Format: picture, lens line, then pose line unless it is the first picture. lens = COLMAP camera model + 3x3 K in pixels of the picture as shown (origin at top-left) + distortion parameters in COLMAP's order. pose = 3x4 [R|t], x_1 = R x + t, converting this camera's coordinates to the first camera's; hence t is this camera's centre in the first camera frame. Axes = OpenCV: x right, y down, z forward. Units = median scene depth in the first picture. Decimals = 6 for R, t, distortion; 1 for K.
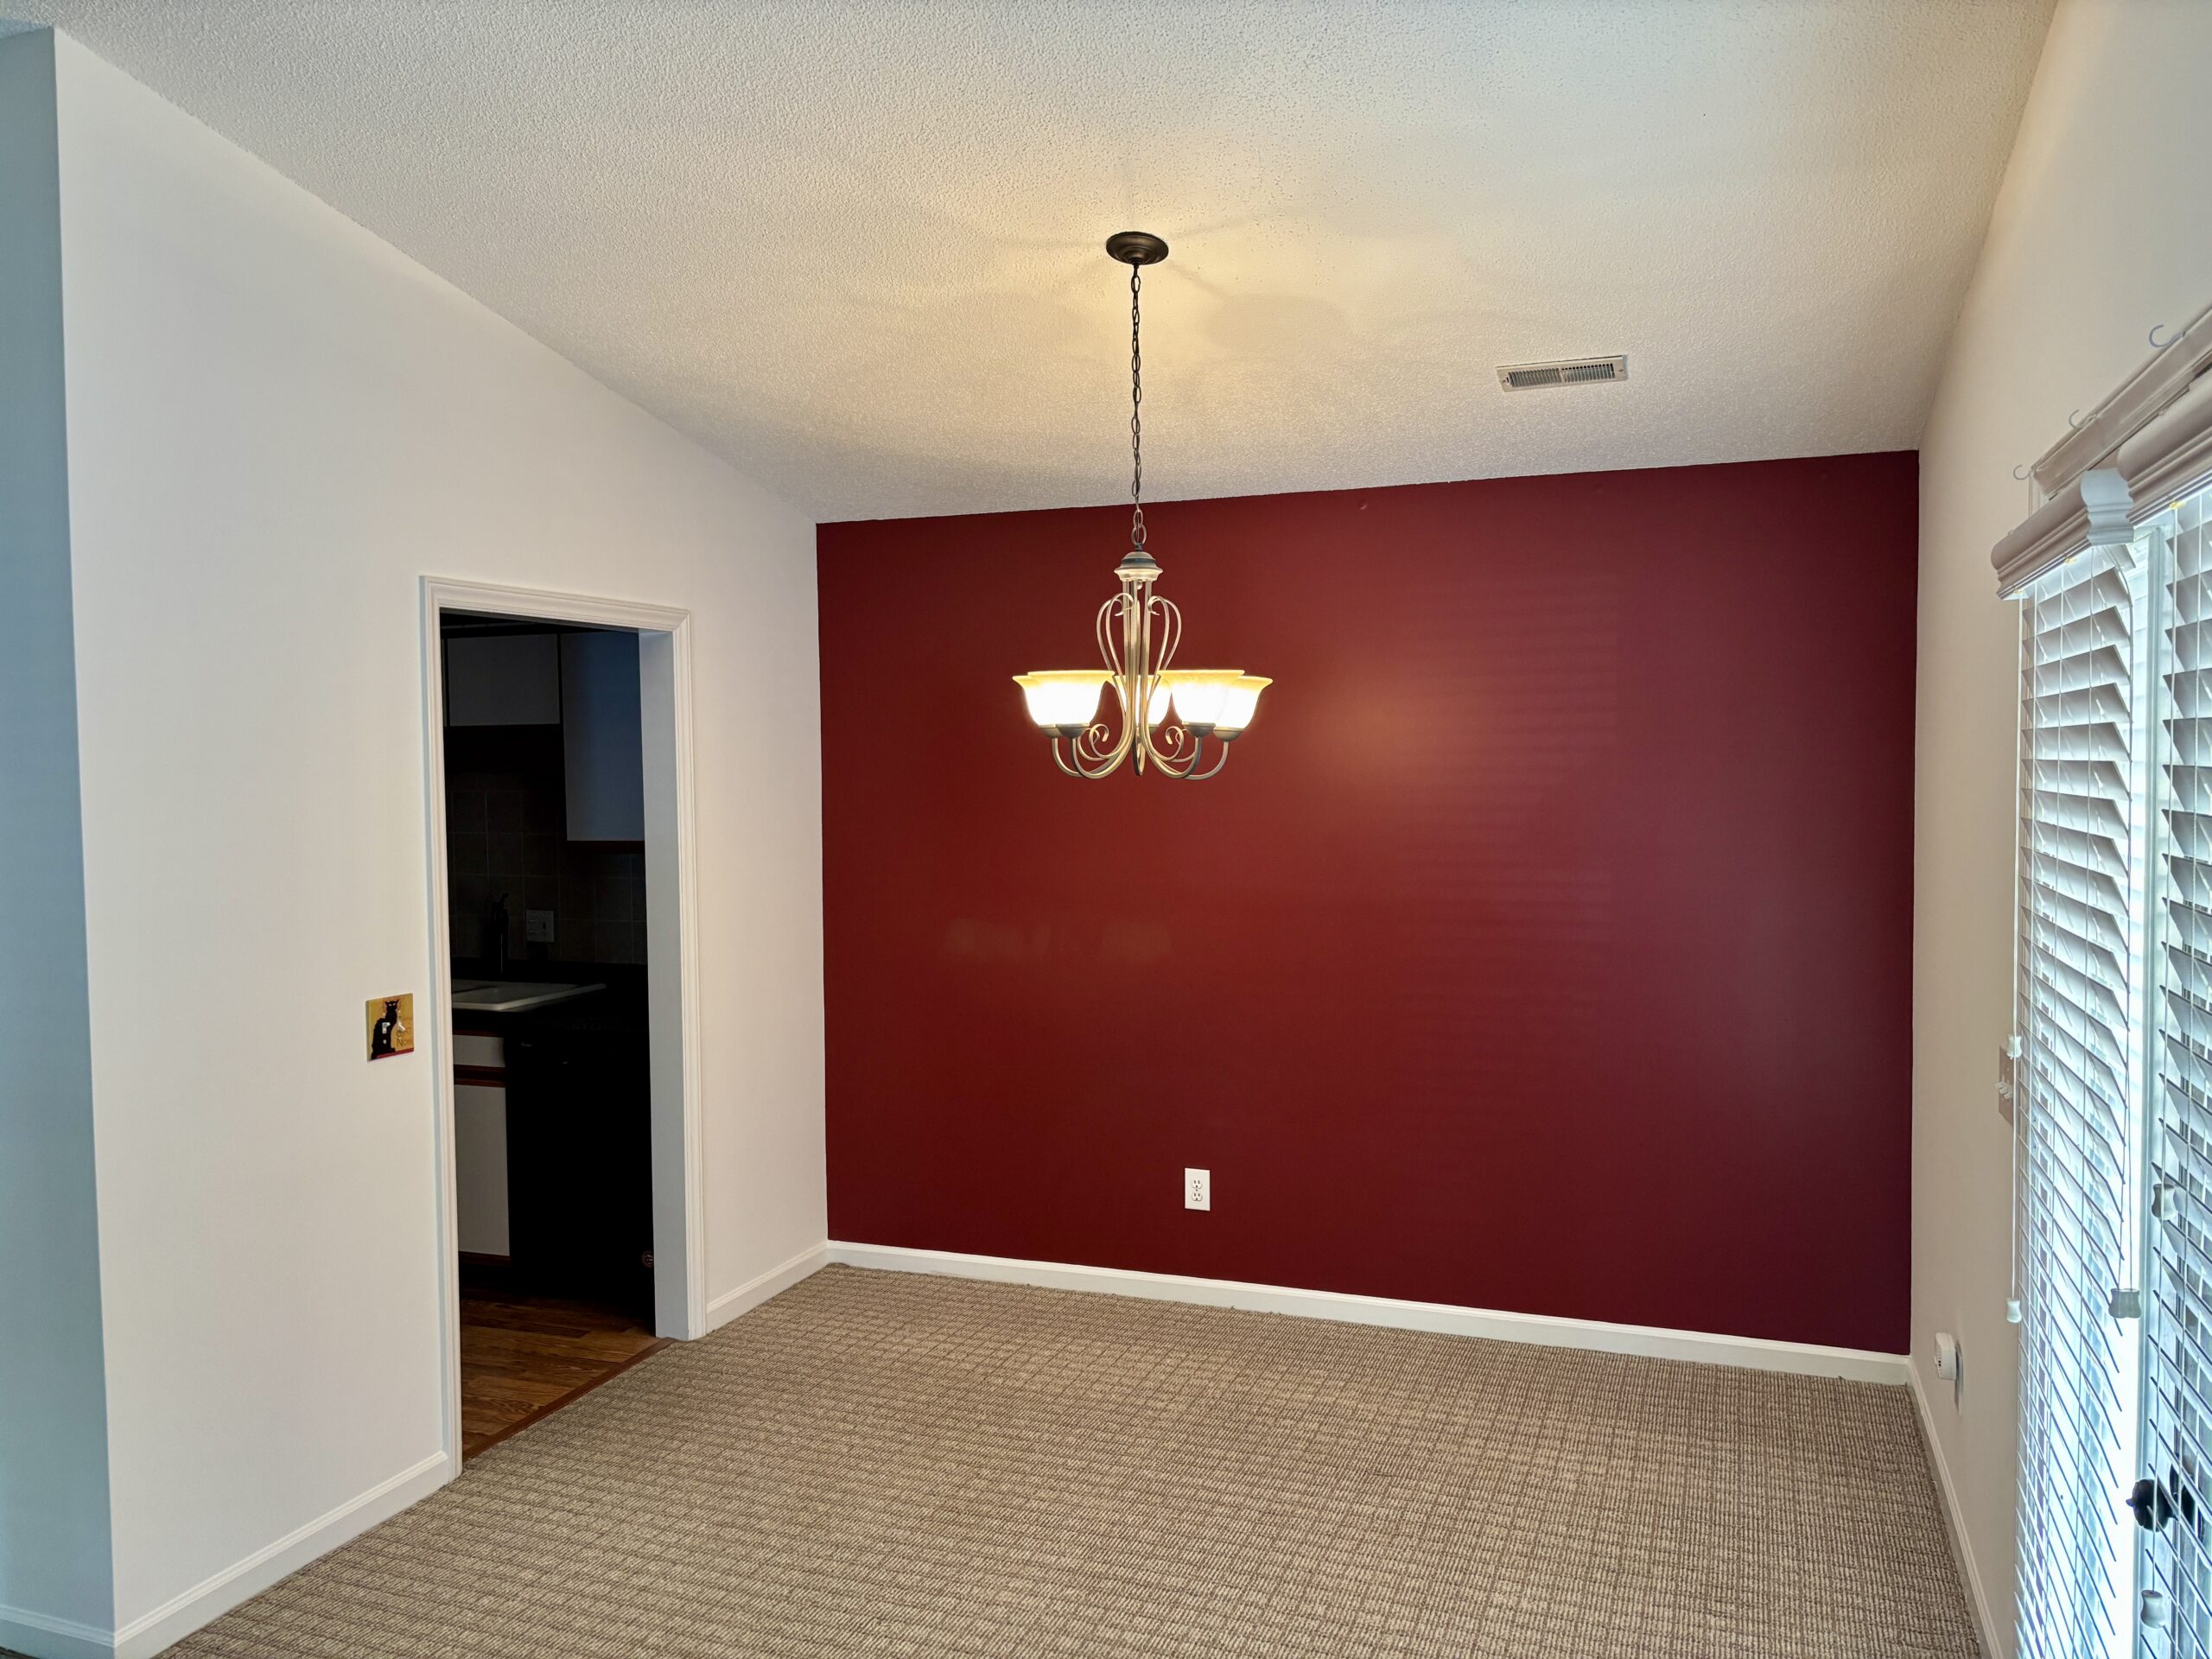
lens RADIAL K [[1667.3, 0, 1106.0], [0, 1667.3, 829.5], [0, 0, 1]] dist [0.040621, -0.044266]
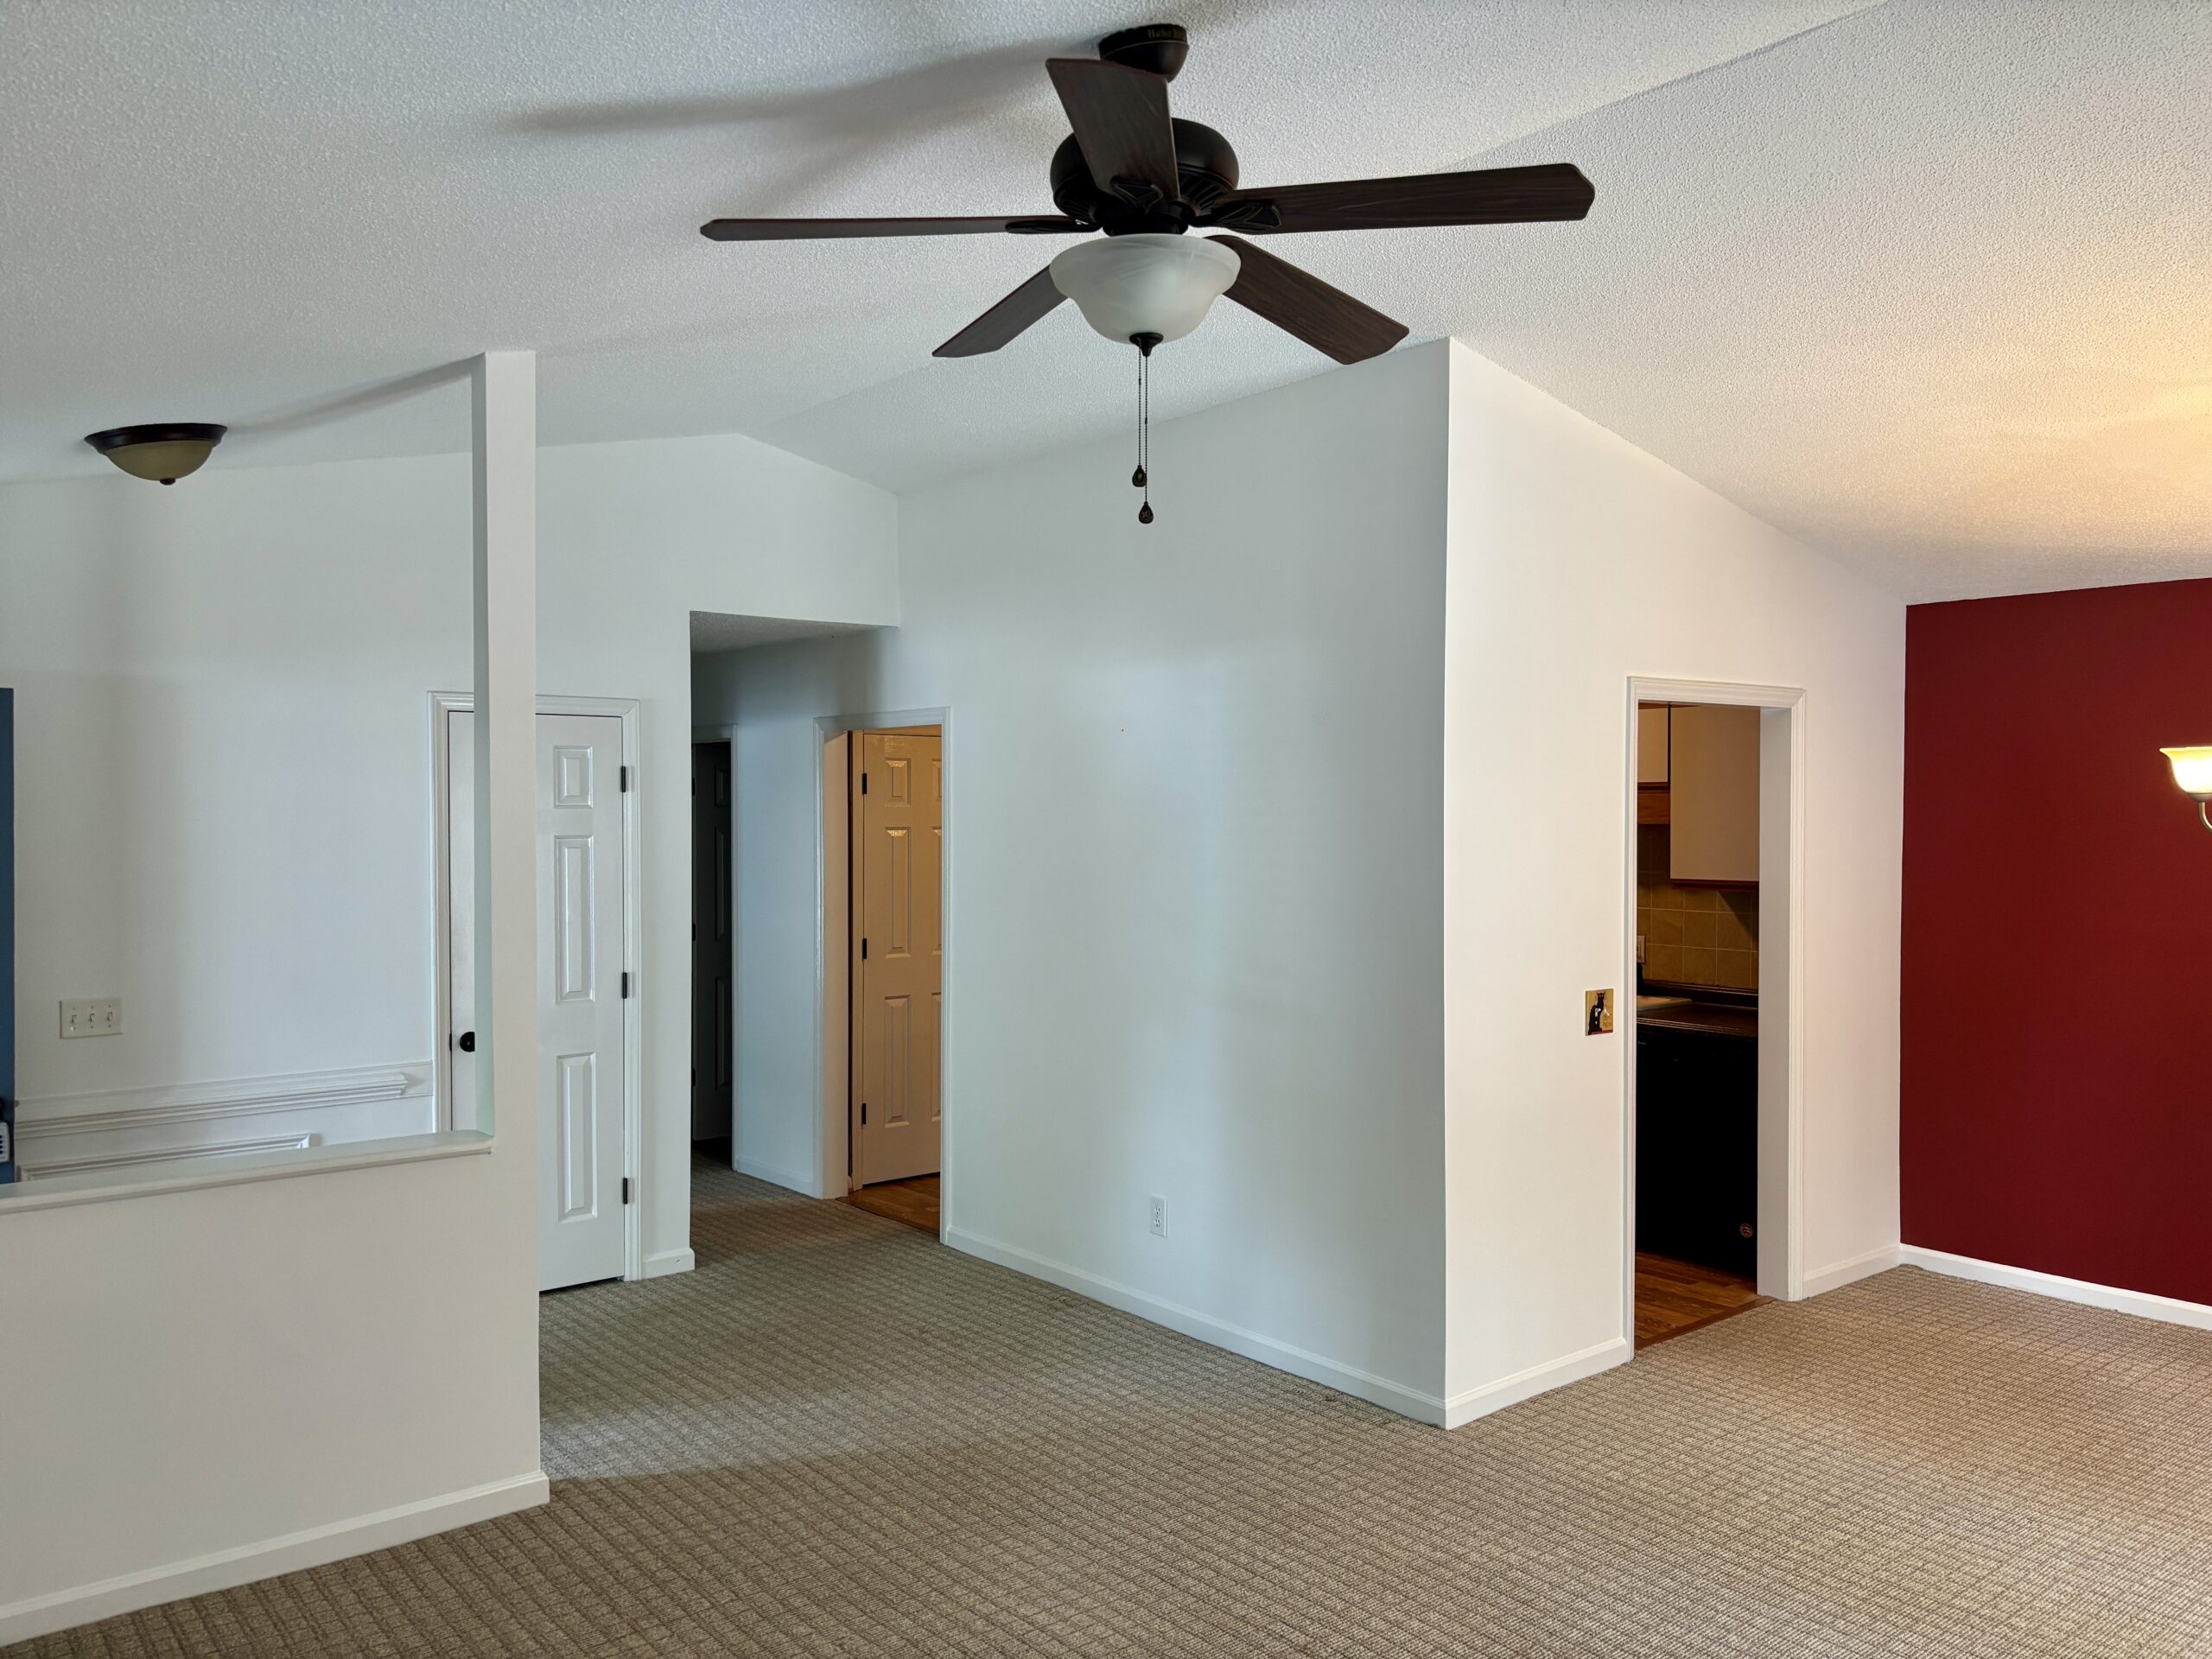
lens RADIAL K [[1667.3, 0, 1106.0], [0, 1667.3, 829.5], [0, 0, 1]] dist [0.040621, -0.044266]
pose [[0.861836, 0.028274, -0.506398, -0.081494], [-0.039006, 0.999183, -0.010595, 0.000729], [0.505685, 0.028884, 0.862235, -0.326125]]
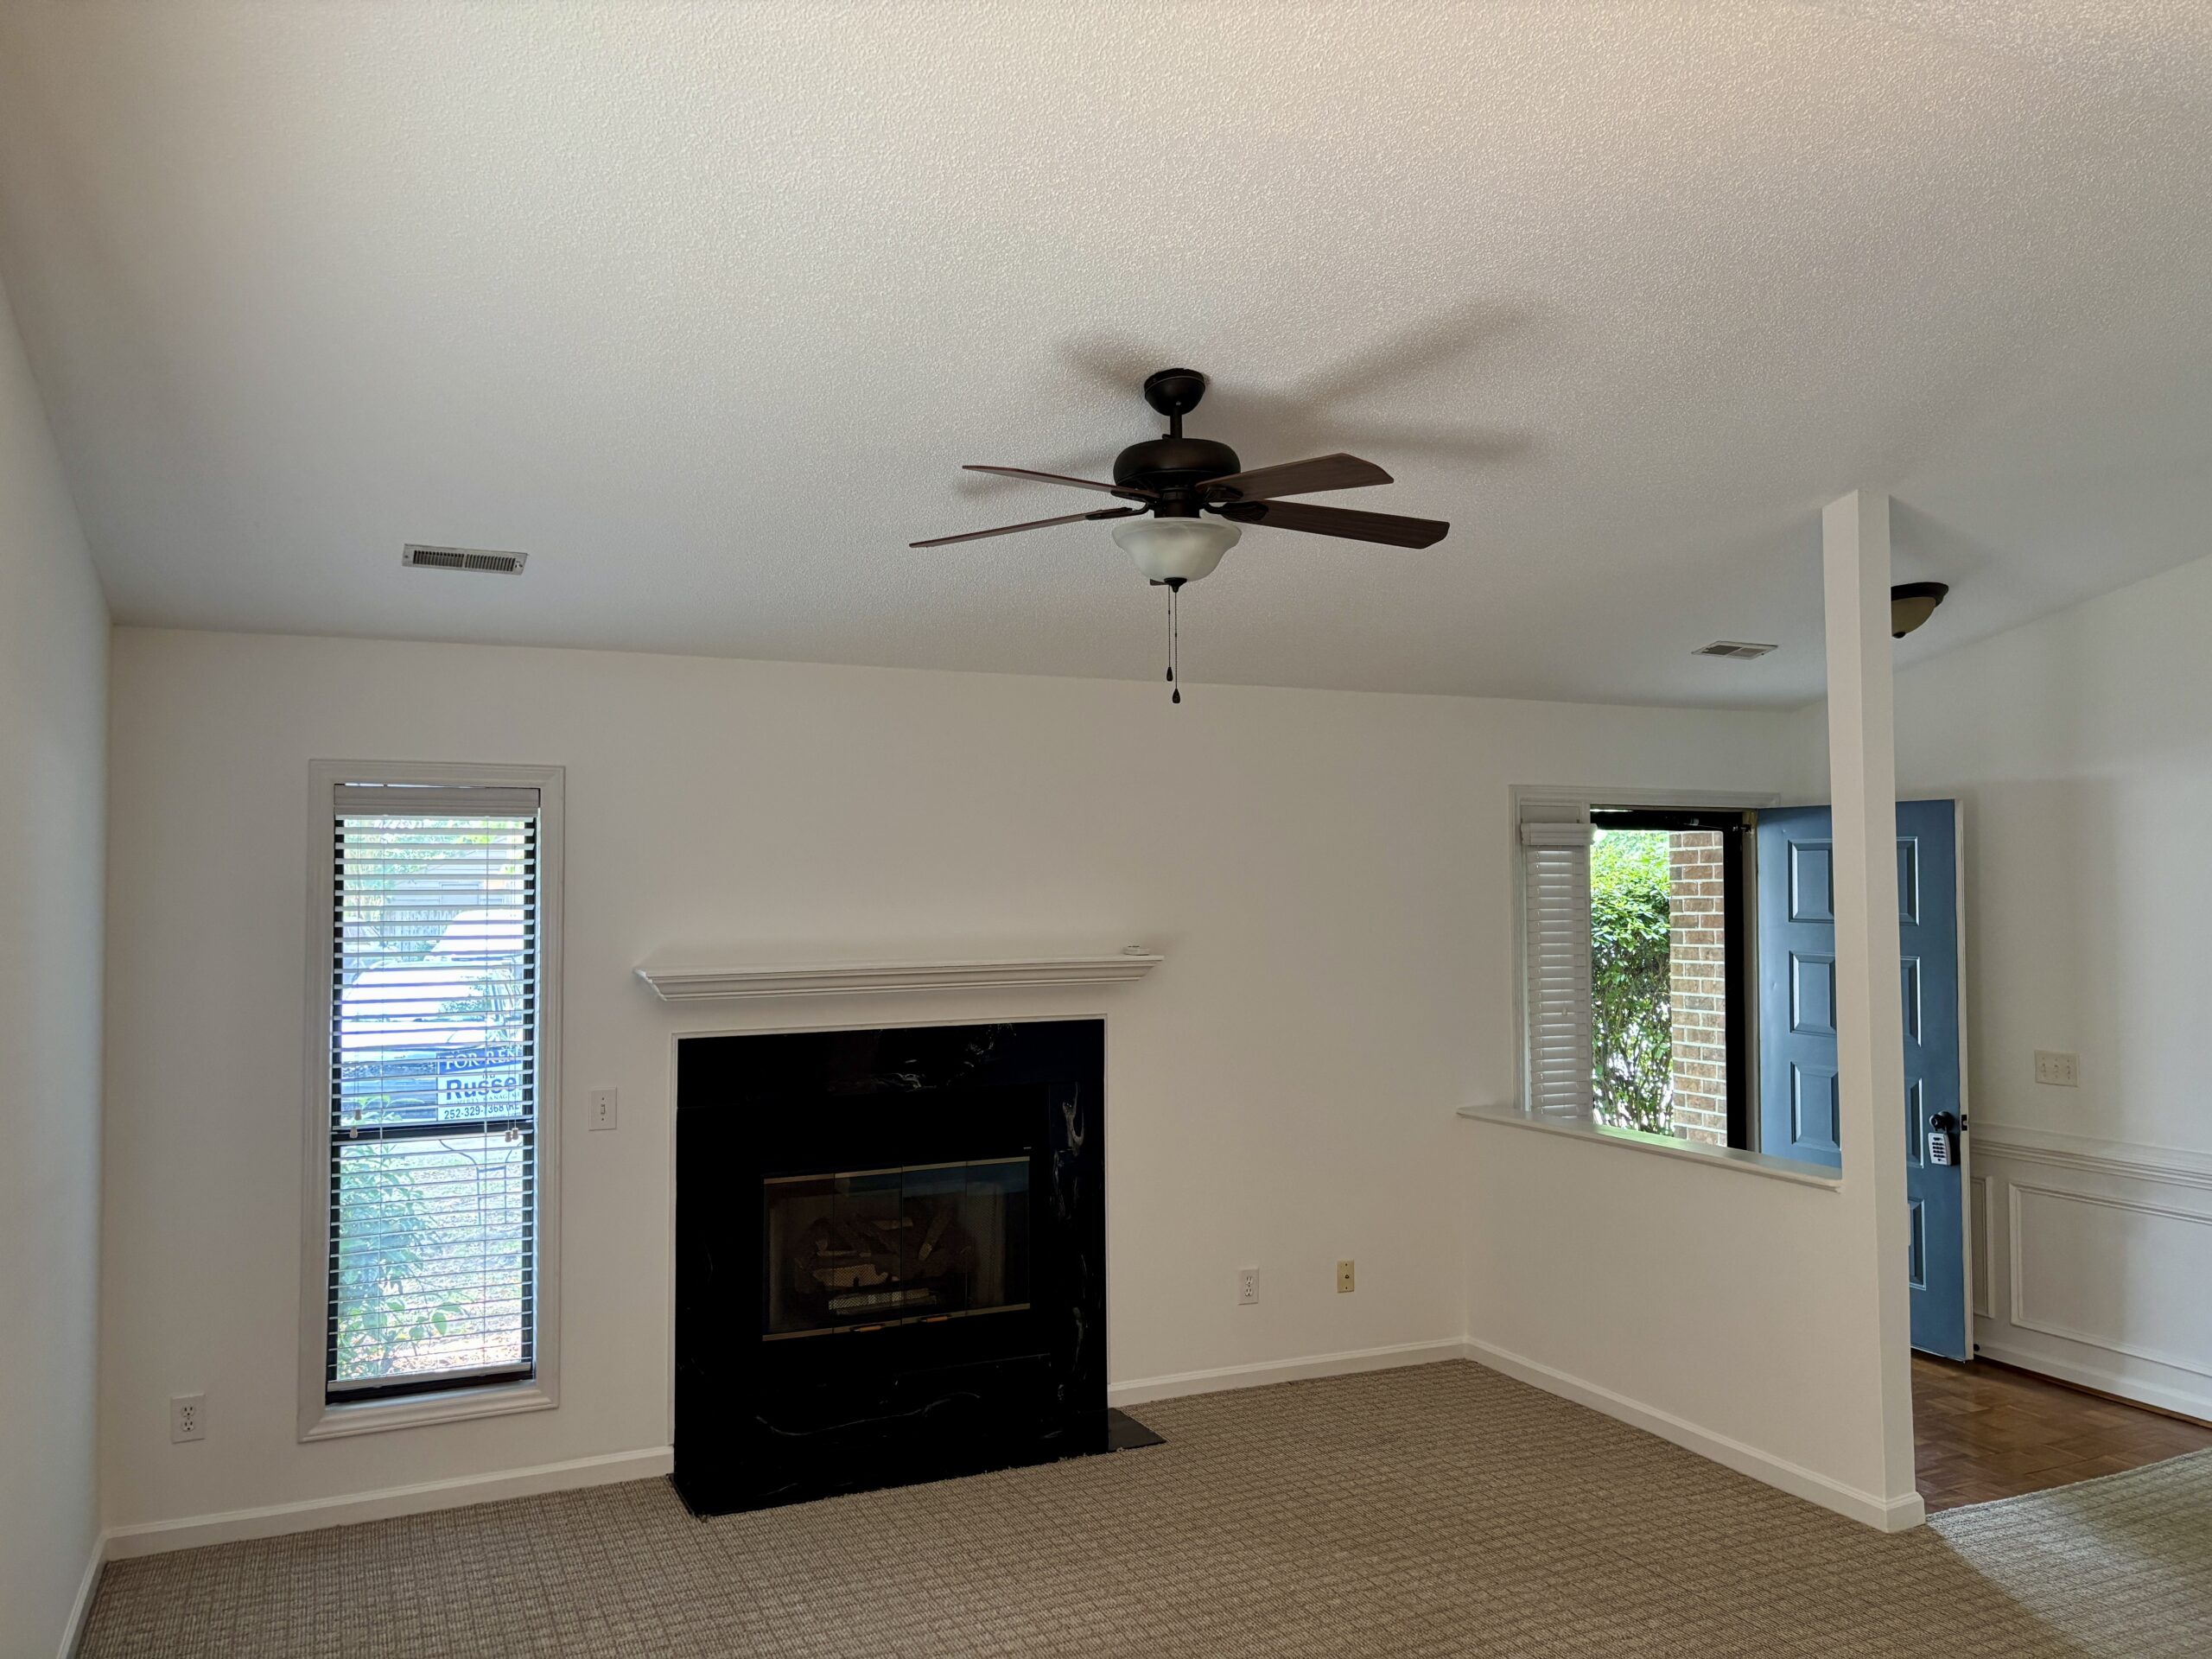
lens RADIAL K [[1667.3, 0, 1106.0], [0, 1667.3, 829.5], [0, 0, 1]] dist [0.040621, -0.044266]
pose [[-0.698336, -0.001144, -0.715769, 0.238767], [-0.013730, 0.999836, 0.011797, -0.052810], [0.715638, 0.018065, -0.698238, 0.660725]]
